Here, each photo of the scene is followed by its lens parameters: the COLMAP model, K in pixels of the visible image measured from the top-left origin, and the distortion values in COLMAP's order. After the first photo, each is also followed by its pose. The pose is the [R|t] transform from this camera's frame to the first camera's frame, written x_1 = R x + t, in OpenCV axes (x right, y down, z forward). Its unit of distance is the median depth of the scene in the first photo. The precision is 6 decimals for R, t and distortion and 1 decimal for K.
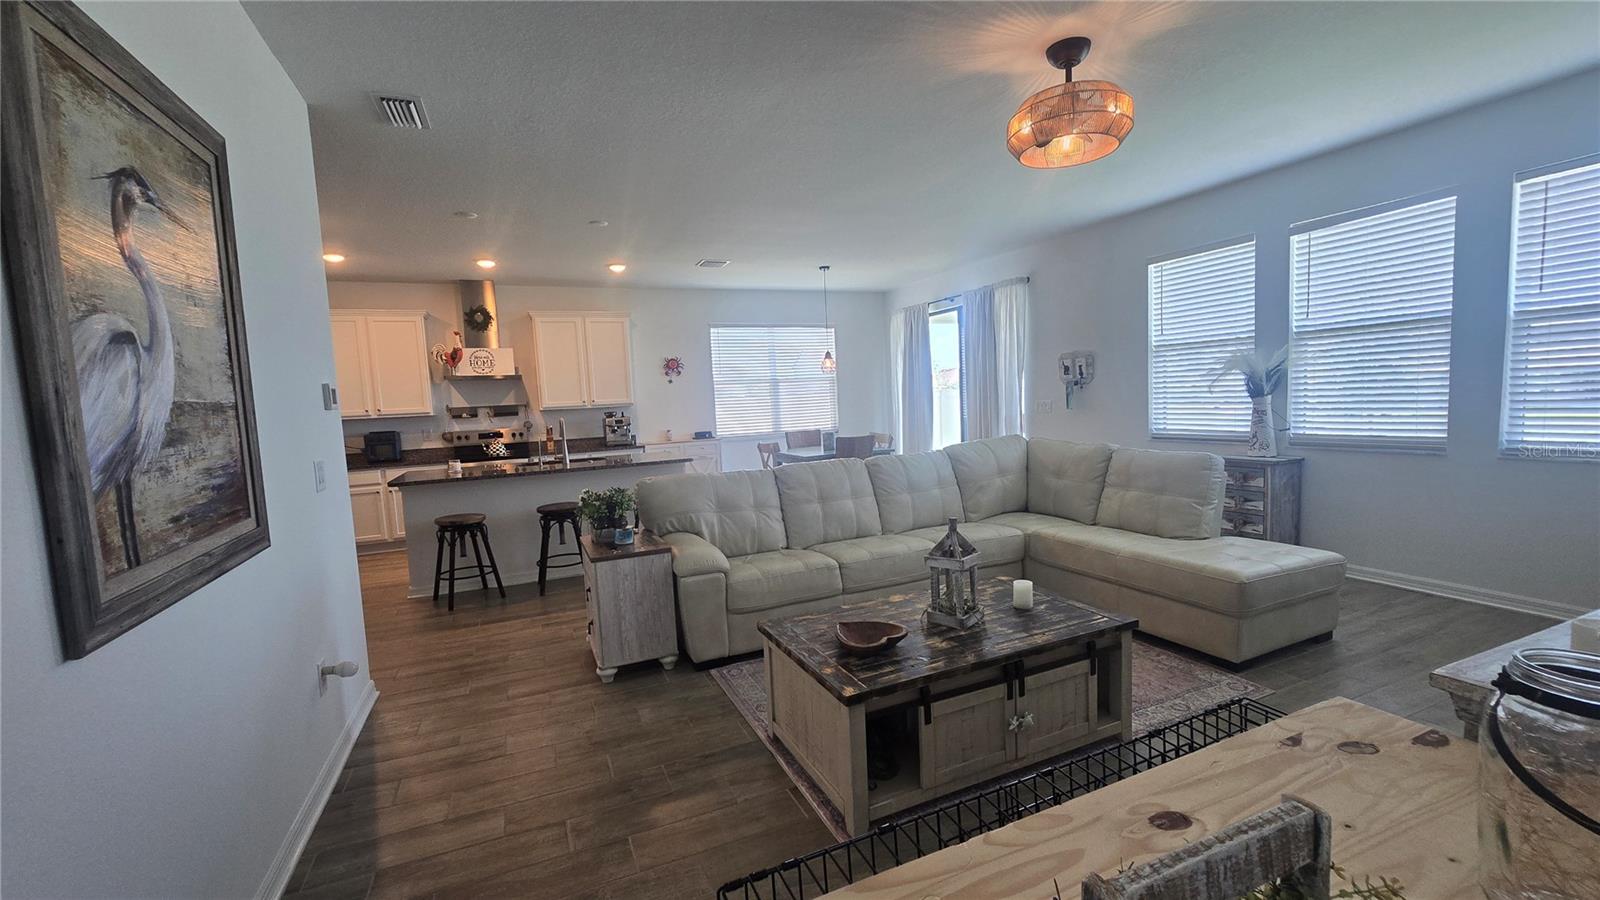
lens RADIAL K [[655.3, 0, 800.1], [0, 655.3, 456.8], [0, 0, 1]] dist [0.001966, -0.001651]
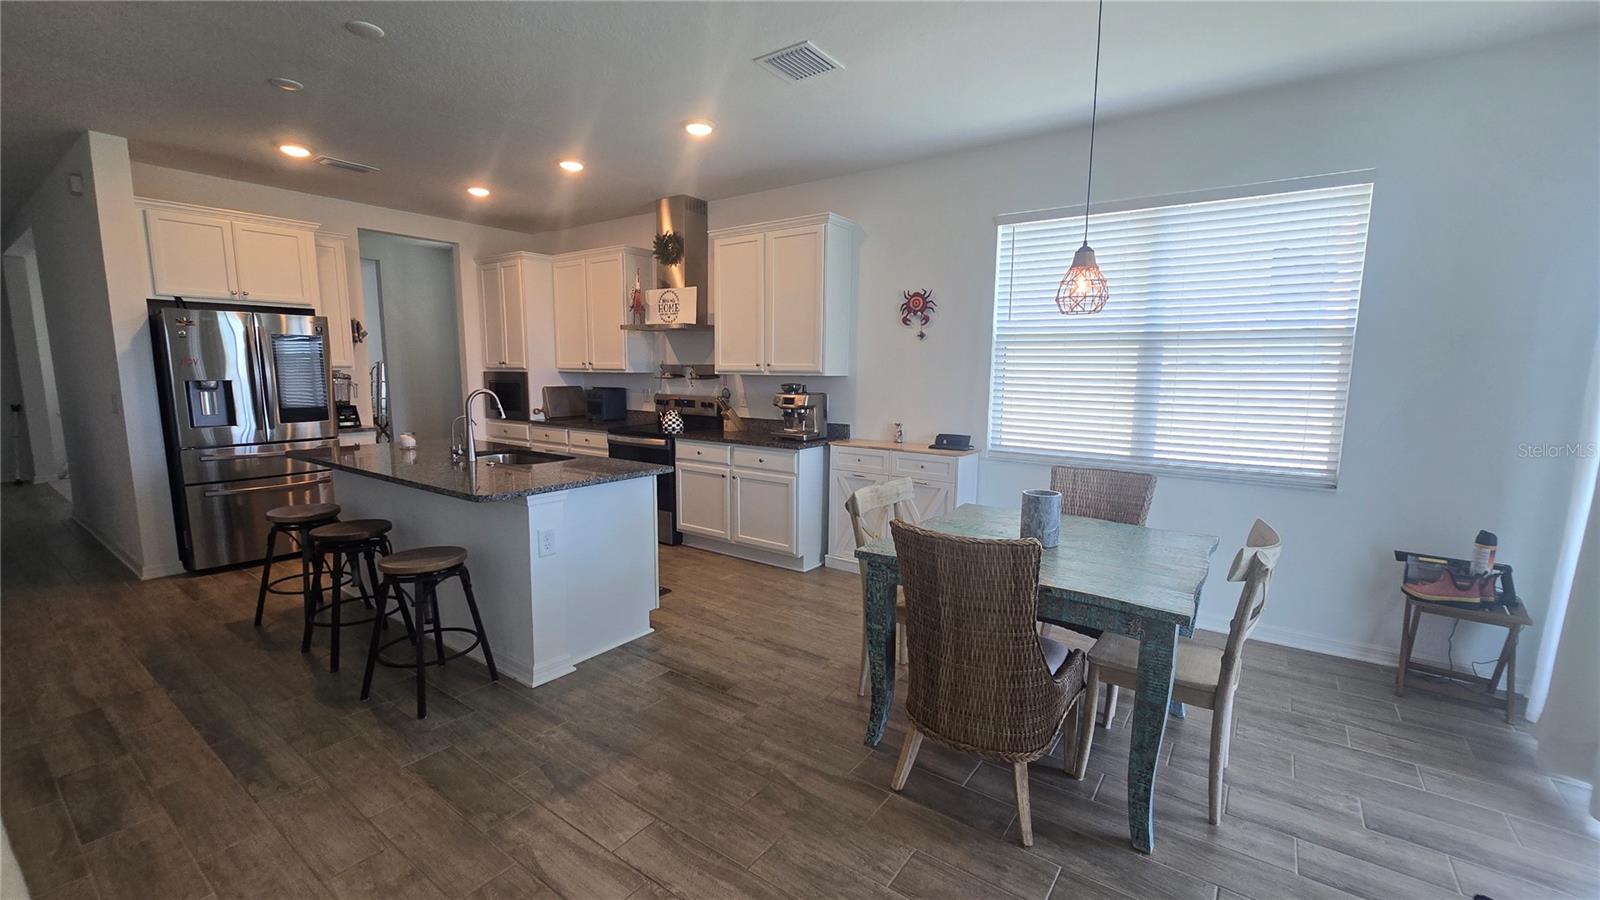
lens RADIAL K [[655.3, 0, 799.8], [0, 655.3, 459.8], [0, 0, 1]] dist [0.001966, -0.001651]
pose [[0.501736, 0.170863, -0.847978, 0.401739], [-0.110354, 0.984931, 0.133164, -0.128702], [0.857953, 0.026765, 0.513031, 1.094772]]
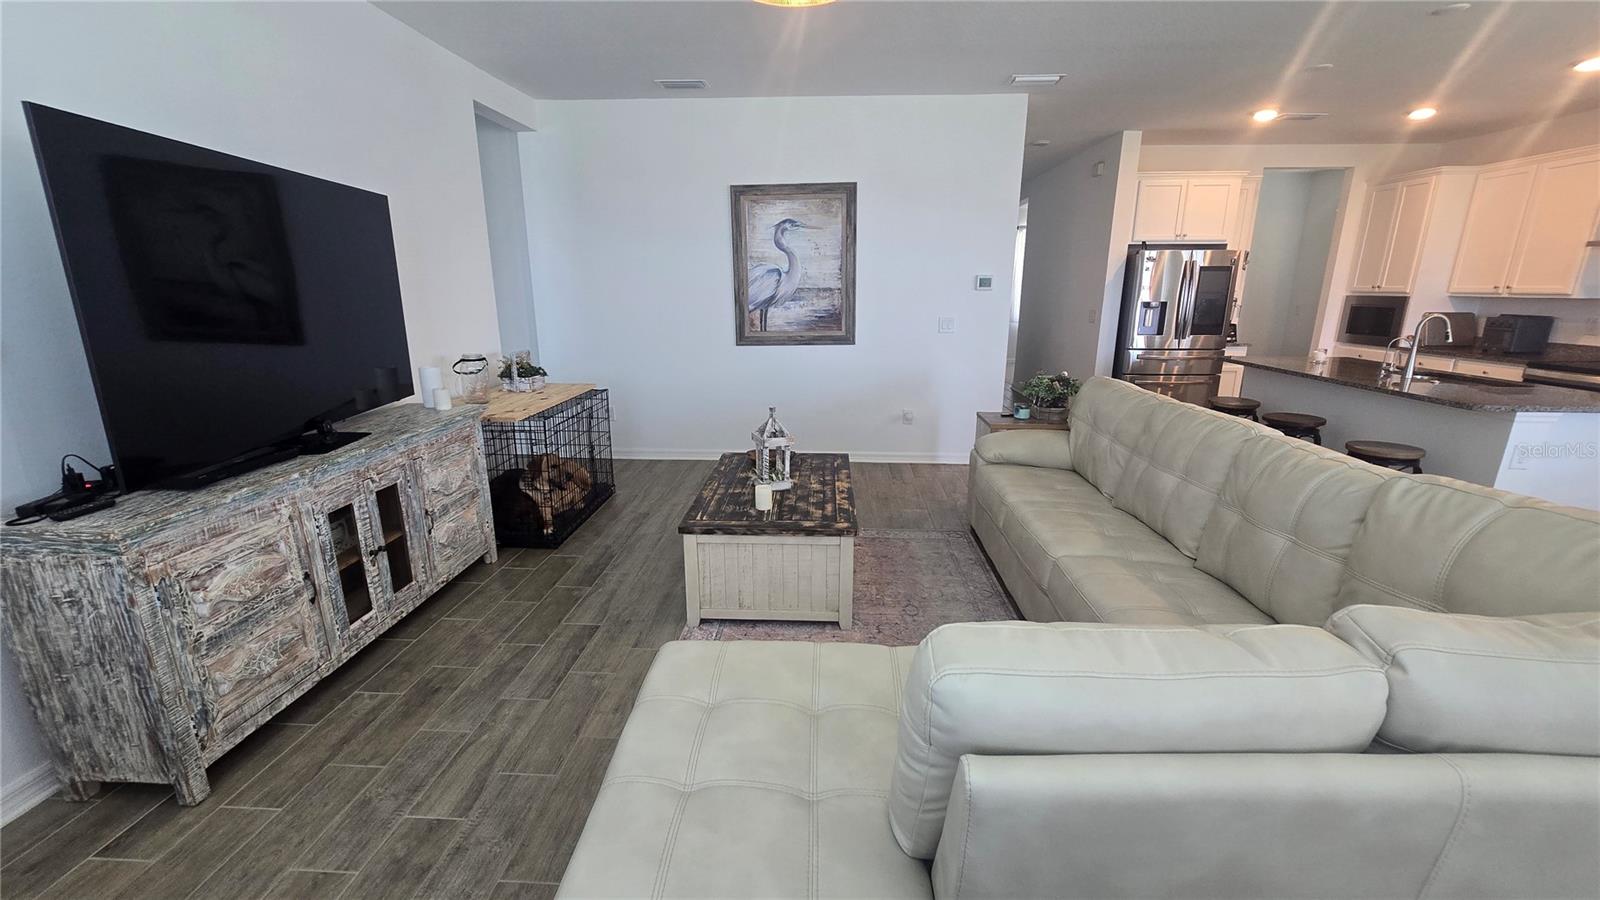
lens RADIAL K [[655.3, 0, 798.5], [0, 655.3, 458.2], [0, 0, 1]] dist [0.001966, -0.001651]
pose [[-0.449730, 0.273564, -0.850239, 0.682757], [-0.061651, 0.940161, 0.335106, -0.124795], [0.891034, 0.203125, -0.405953, 0.822936]]
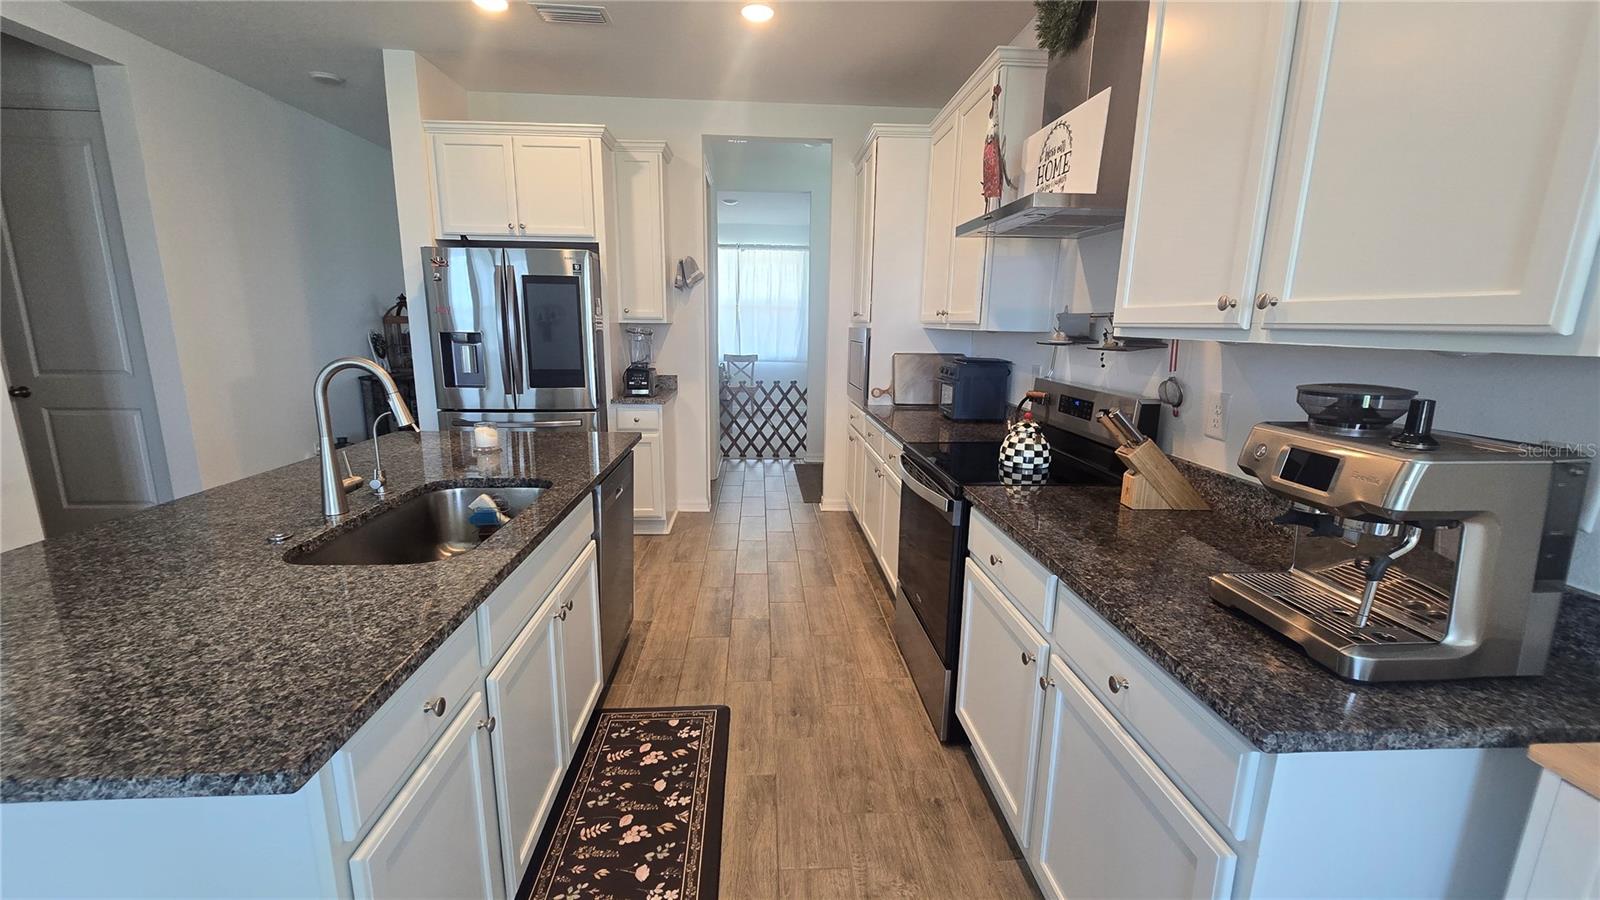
lens RADIAL K [[655.3, 0, 790.6], [0, 655.3, 461.6], [0, 0, 1]] dist [0.001966, -0.001651]
pose [[-0.359484, 0.236521, -0.902679, -0.193759], [-0.082524, 0.955496, 0.283225, -0.130842], [0.929495, 0.176307, -0.323967, 1.488194]]
